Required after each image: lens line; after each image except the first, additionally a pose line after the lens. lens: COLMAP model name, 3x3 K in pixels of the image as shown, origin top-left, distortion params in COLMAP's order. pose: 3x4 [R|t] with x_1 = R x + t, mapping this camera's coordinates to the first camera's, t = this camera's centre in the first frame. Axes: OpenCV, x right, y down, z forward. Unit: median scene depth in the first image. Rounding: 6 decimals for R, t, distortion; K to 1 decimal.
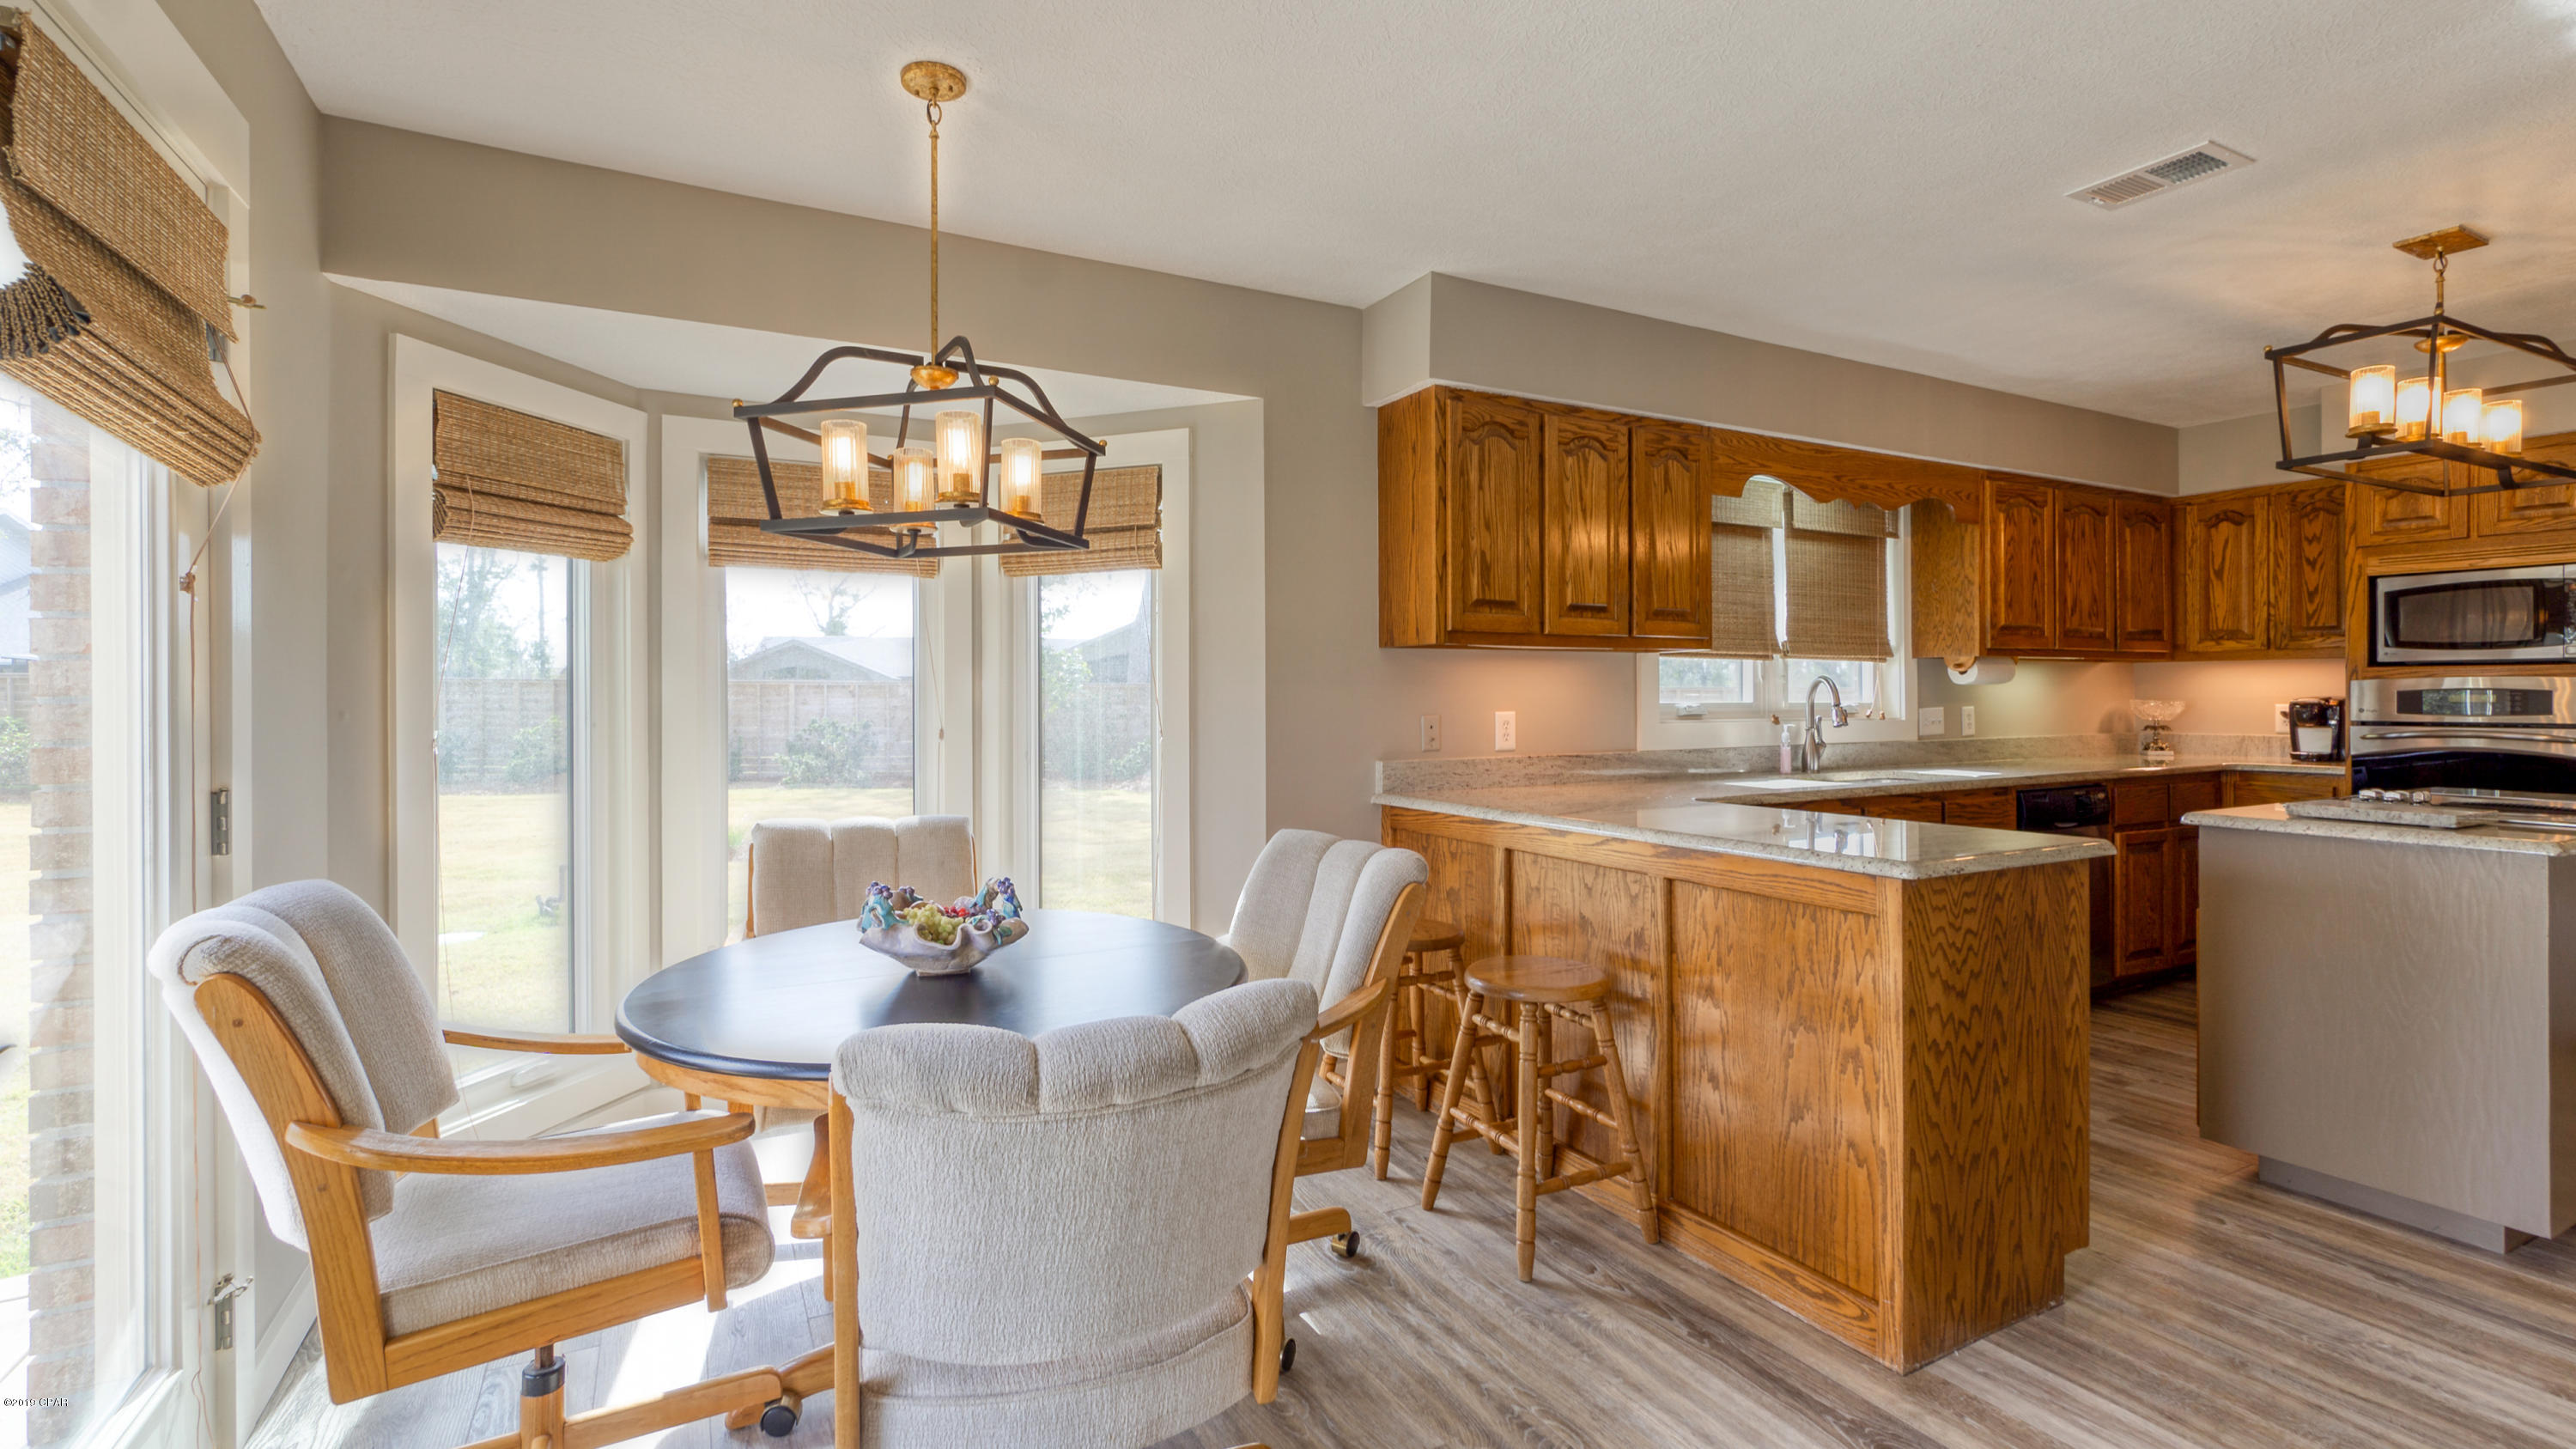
lens RADIAL K [[1138.8, 0, 1284.0], [0, 1138.8, 704.0], [0, 0, 1]] dist [-0.000056, 0.002618]
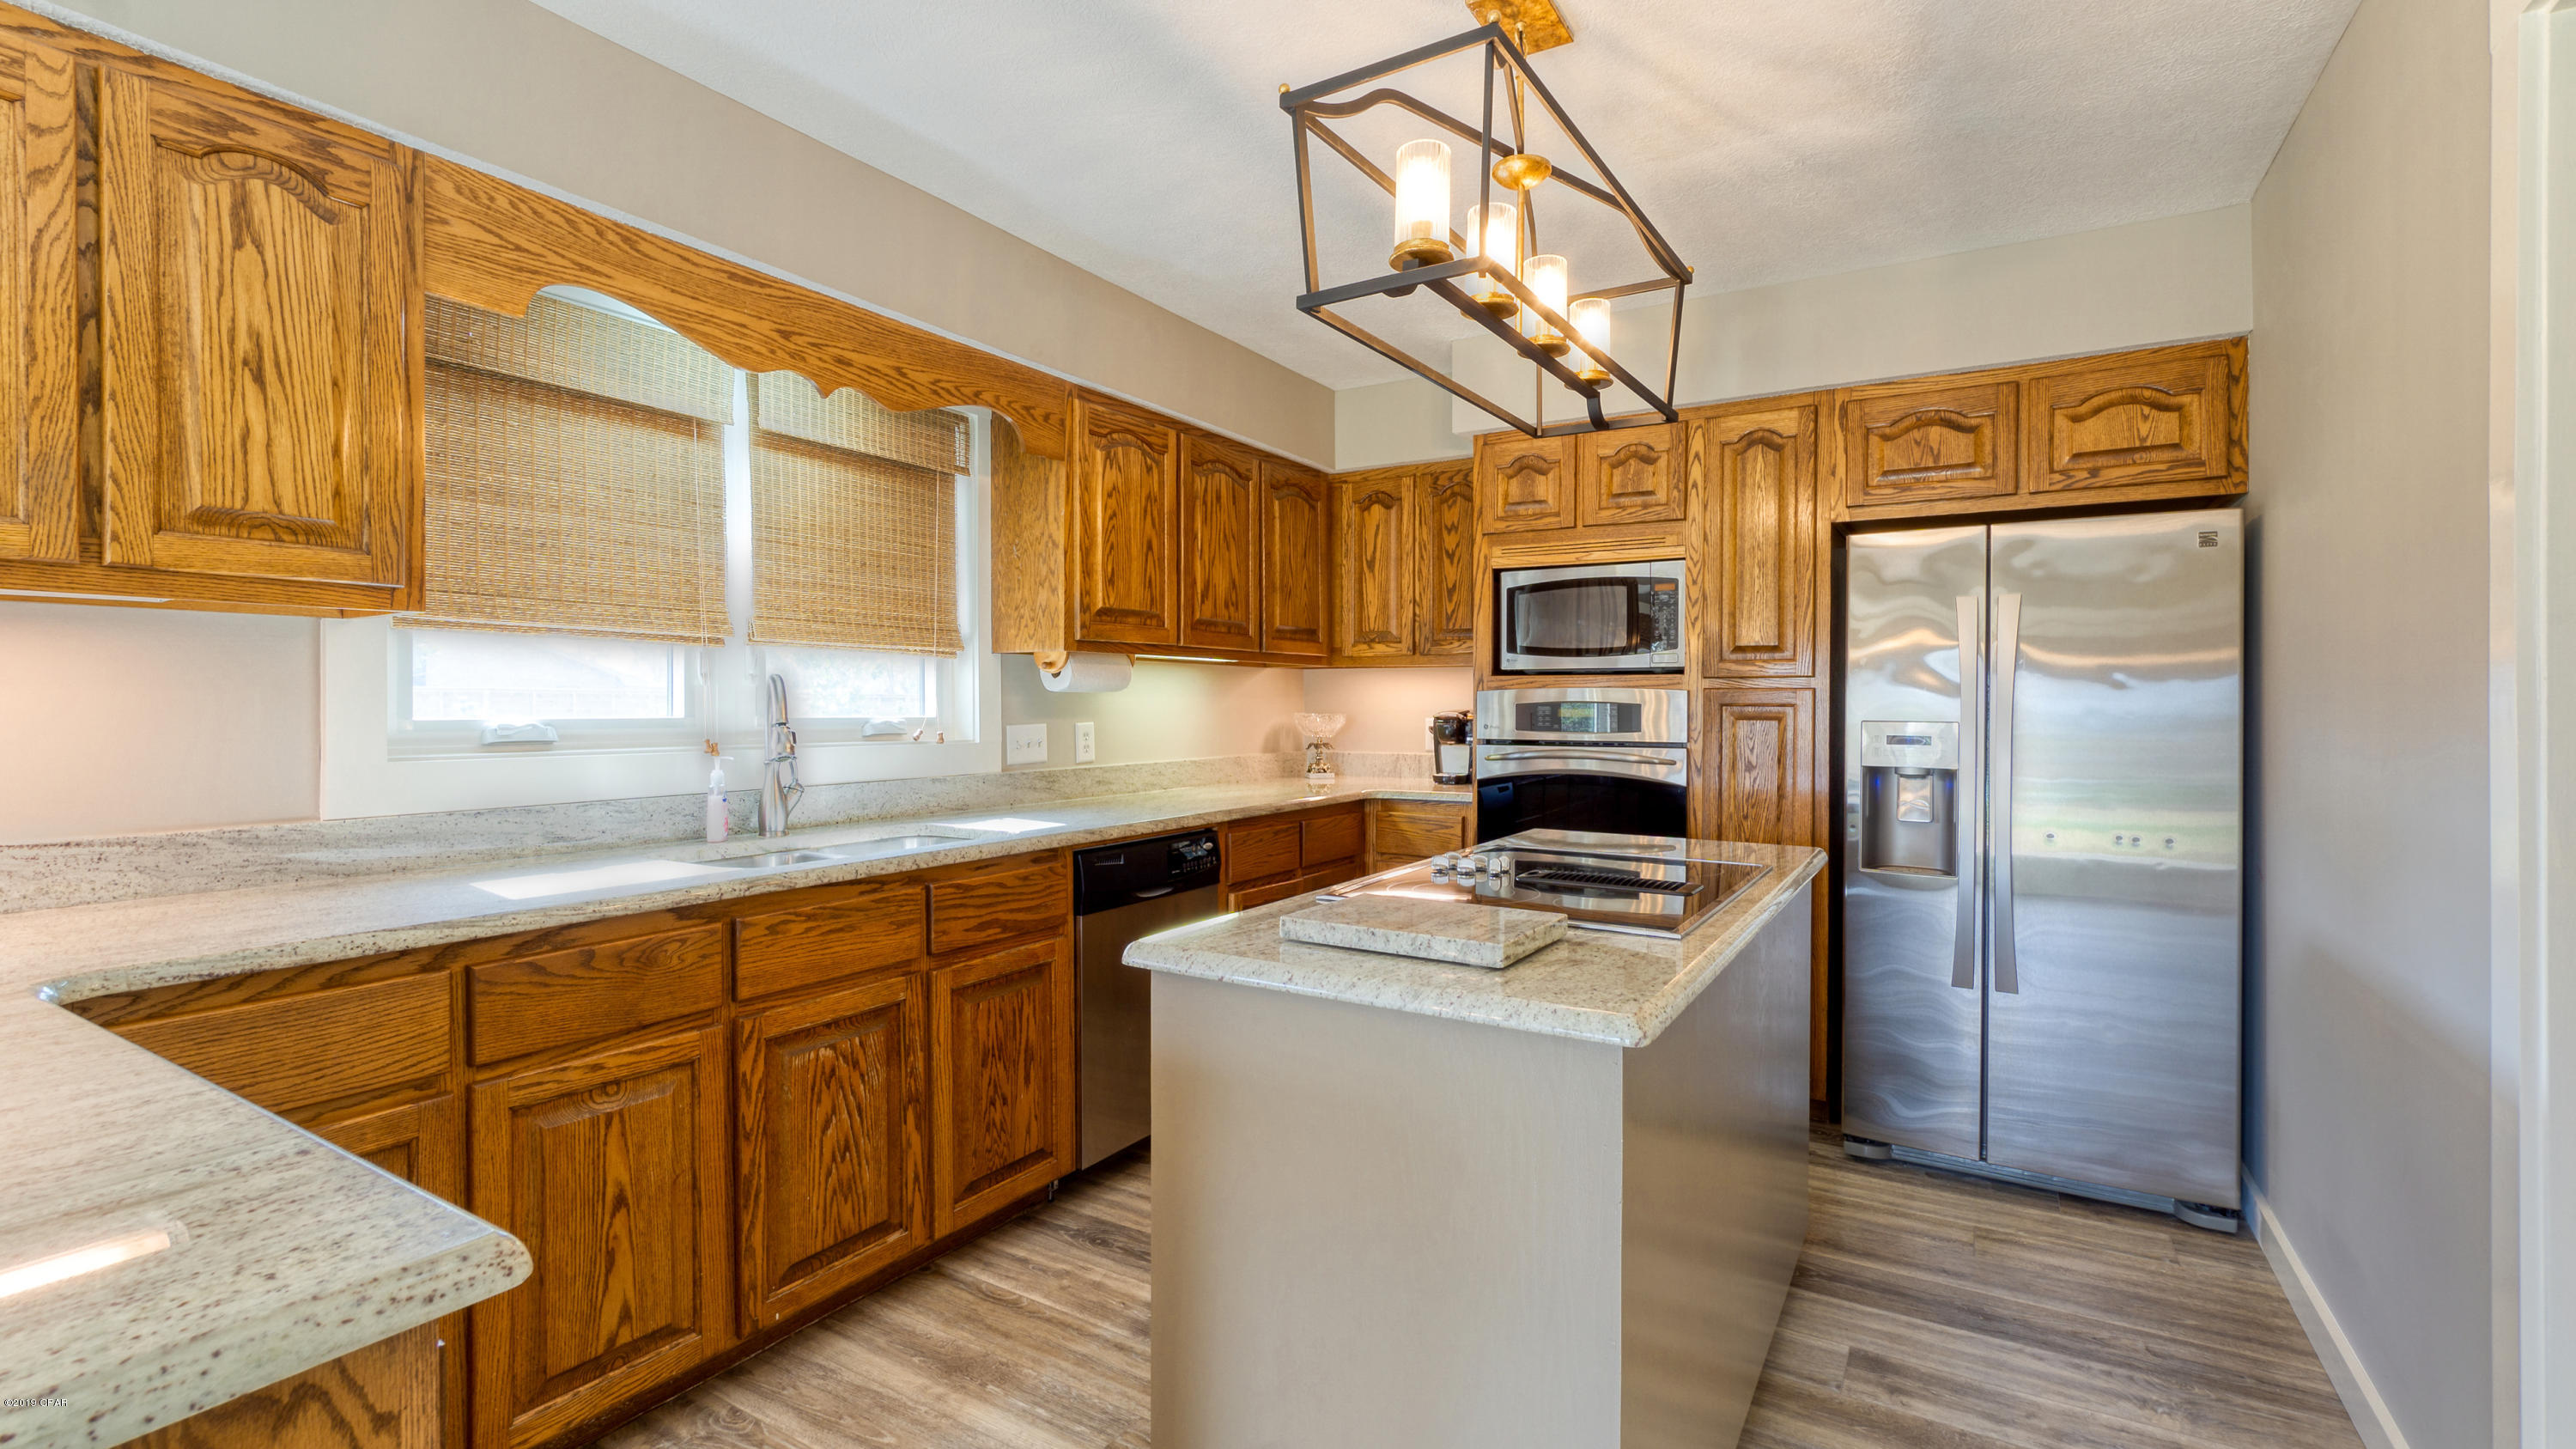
lens RADIAL K [[1138.8, 0, 1283.7], [0, 1138.8, 717.3], [0, 0, 1]] dist [-0.000056, 0.002618]
pose [[0.864654, -0.001256, 0.502366, 0.361134], [-0.000248, 0.999996, 0.002927, -0.003329], [-0.502367, -0.002655, 0.864650, 0.319174]]
